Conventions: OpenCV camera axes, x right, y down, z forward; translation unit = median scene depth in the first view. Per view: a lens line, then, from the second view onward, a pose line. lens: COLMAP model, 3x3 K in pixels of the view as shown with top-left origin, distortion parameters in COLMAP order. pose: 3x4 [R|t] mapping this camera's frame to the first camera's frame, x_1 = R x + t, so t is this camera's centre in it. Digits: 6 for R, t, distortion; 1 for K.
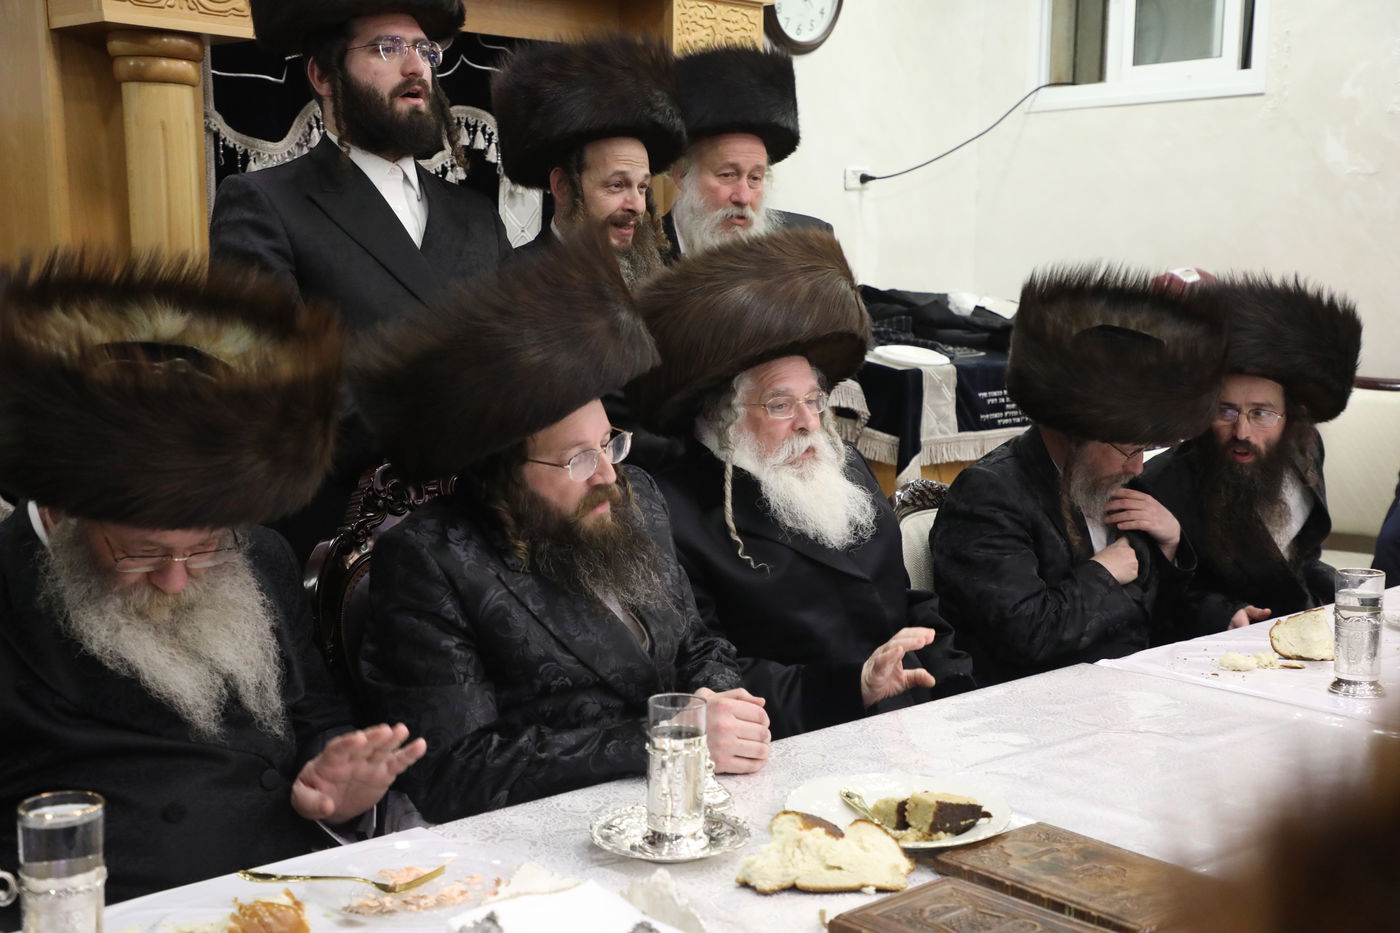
lens RADIAL K [[1738.5, 0, 696.0], [0, 1738.5, 467.1], [0, 0, 1]] dist [0.161487, -0.000676]
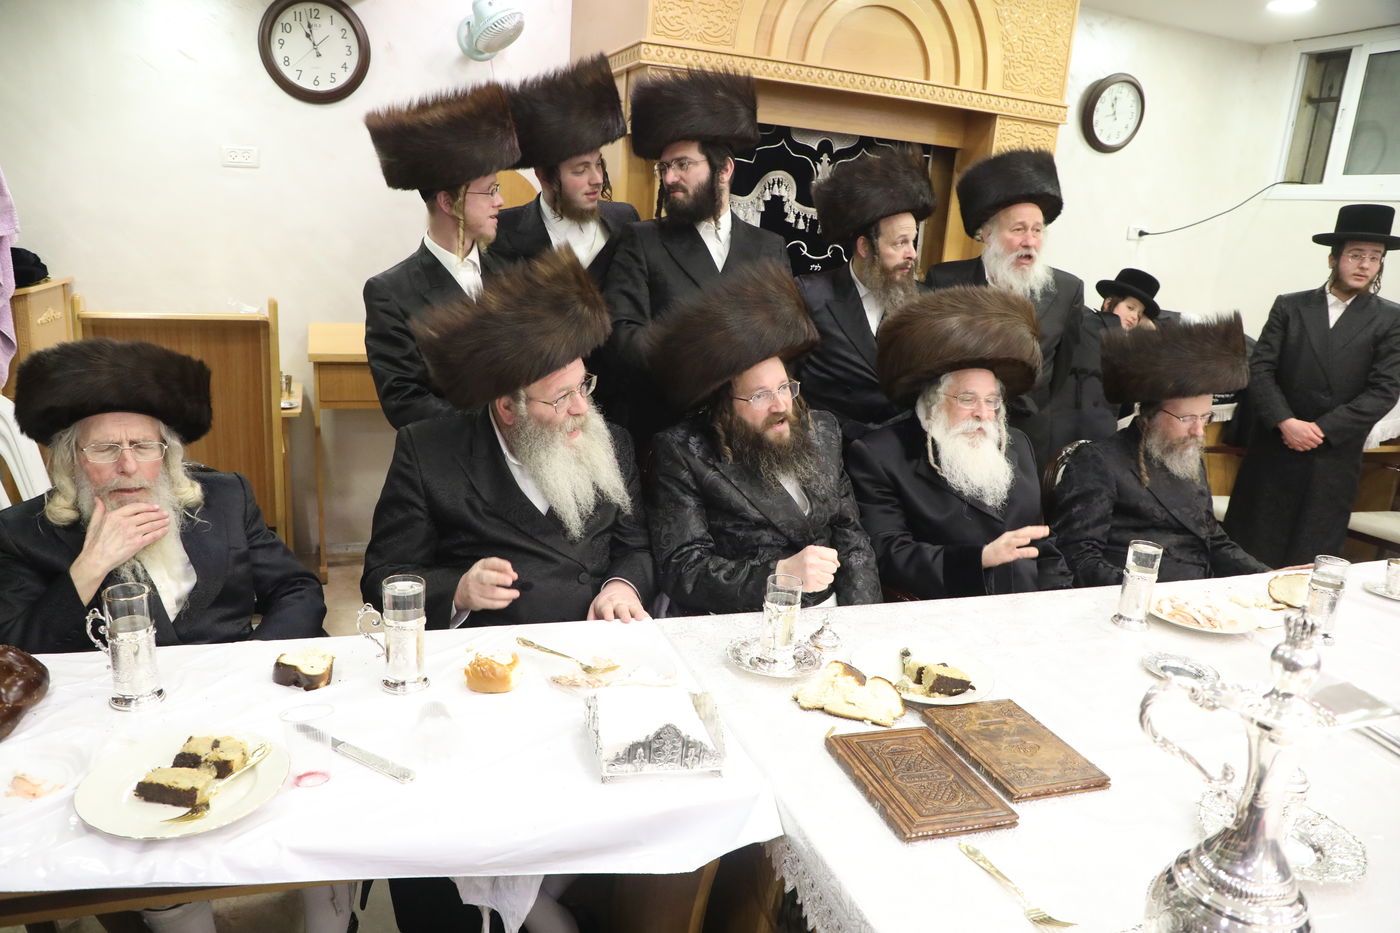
lens RADIAL K [[953.5, 0, 693.0], [0, 953.5, 479.3], [0, 0, 1]] dist [-0.074183, 0.037446]
pose [[0.919729, 0.162846, -0.357184, 0.174736], [-0.116612, 0.982162, 0.147513, -0.067020], [0.374834, -0.094020, 0.922312, 0.126774]]
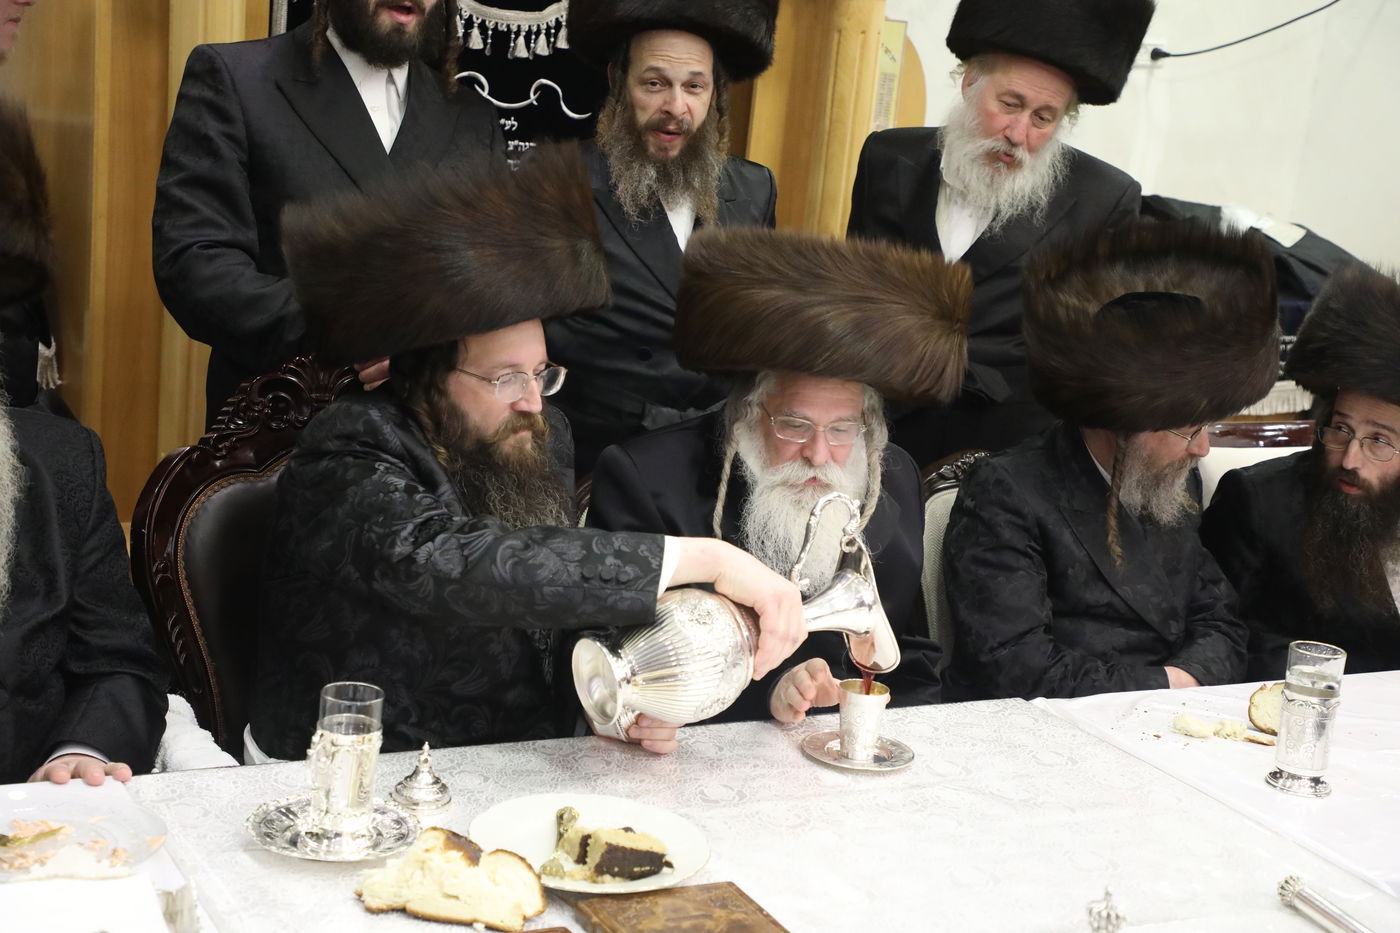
lens RADIAL K [[2021.7, 0, 700.0], [0, 2021.7, 466.5], [0, 0, 1]] dist [0.182818, -0.009293]
pose [[0.969481, 0.139951, -0.201295, 0.311522], [-0.124125, 0.988243, 0.089265, -0.090579], [0.211421, -0.061554, 0.975455, -0.024600]]
